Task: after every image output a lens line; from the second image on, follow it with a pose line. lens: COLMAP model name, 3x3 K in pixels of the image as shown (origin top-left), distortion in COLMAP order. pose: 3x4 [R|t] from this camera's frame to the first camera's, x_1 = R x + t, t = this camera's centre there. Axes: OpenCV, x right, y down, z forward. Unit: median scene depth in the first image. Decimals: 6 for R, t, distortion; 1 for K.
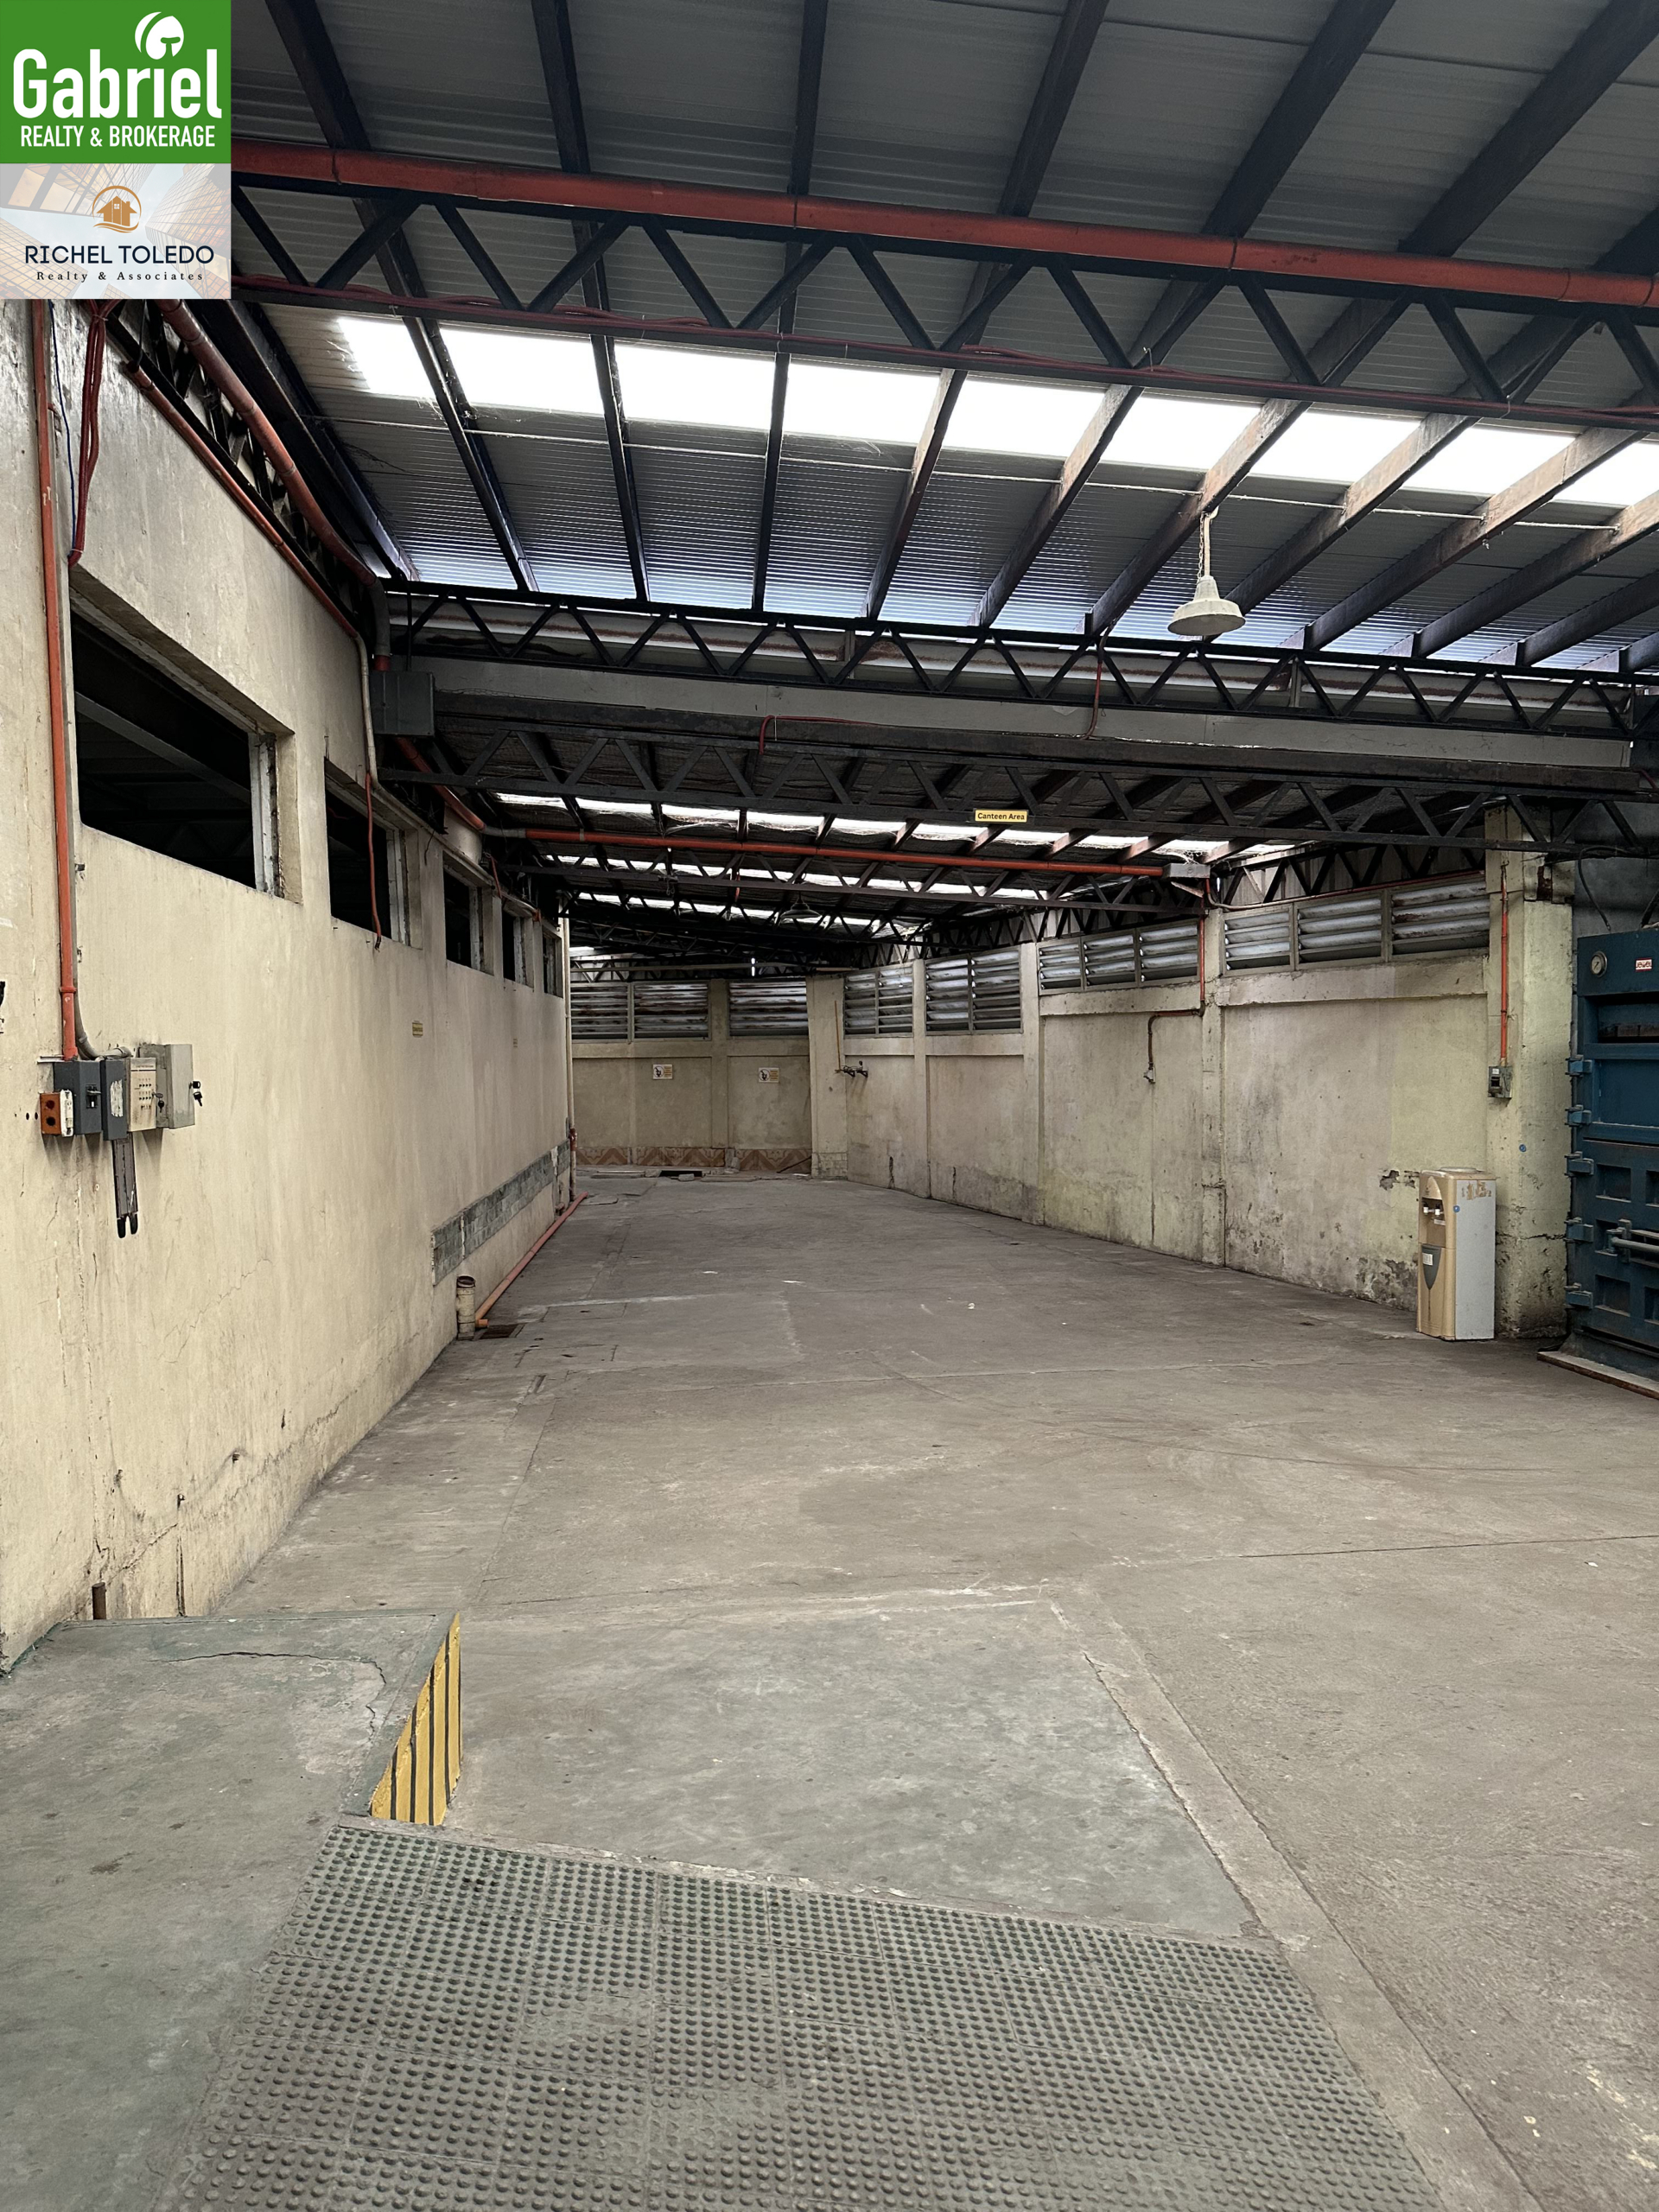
lens RADIAL K [[1556.5, 0, 823.6], [0, 1556.5, 1117.2], [0, 0, 1]] dist [0.055506, -0.067205]
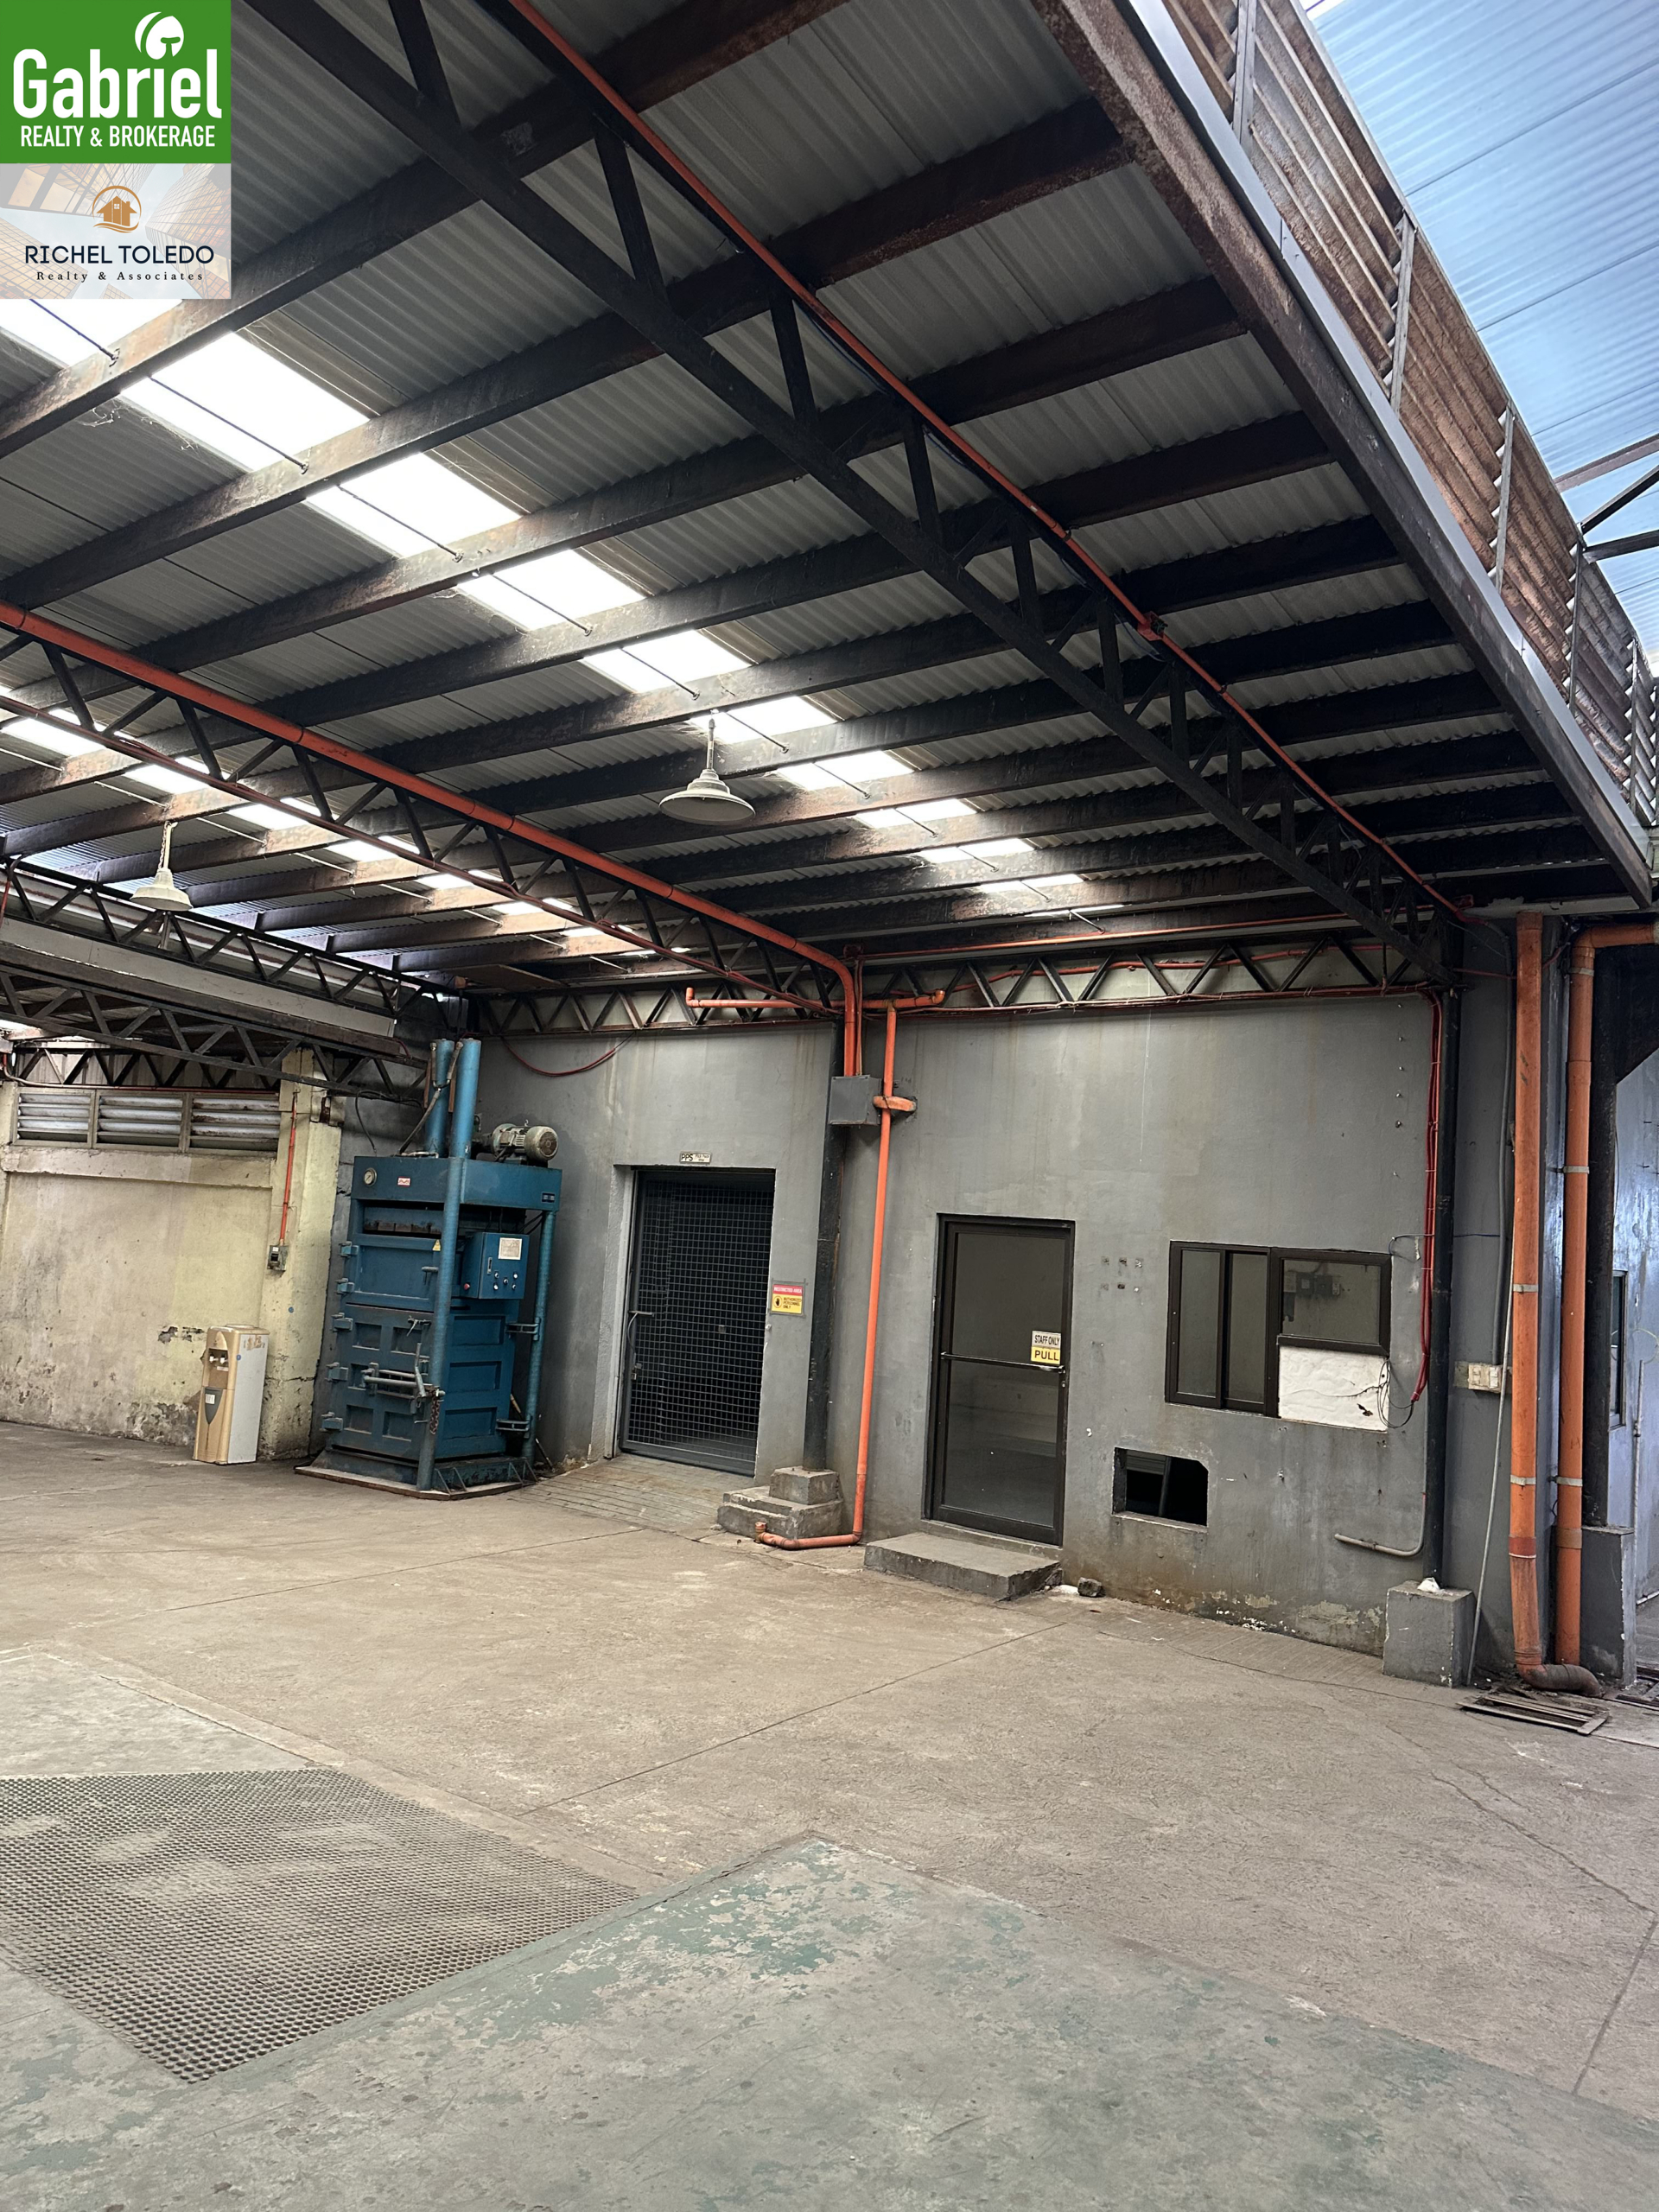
lens RADIAL K [[1556.5, 0, 840.4], [0, 1556.5, 1098.9], [0, 0, 1]] dist [0.055506, -0.067205]
pose [[0.657305, 0.126178, 0.742986, -0.239246], [-0.039282, 0.990280, -0.133422, 0.001946], [-0.752600, 0.058513, 0.655873, -0.200419]]
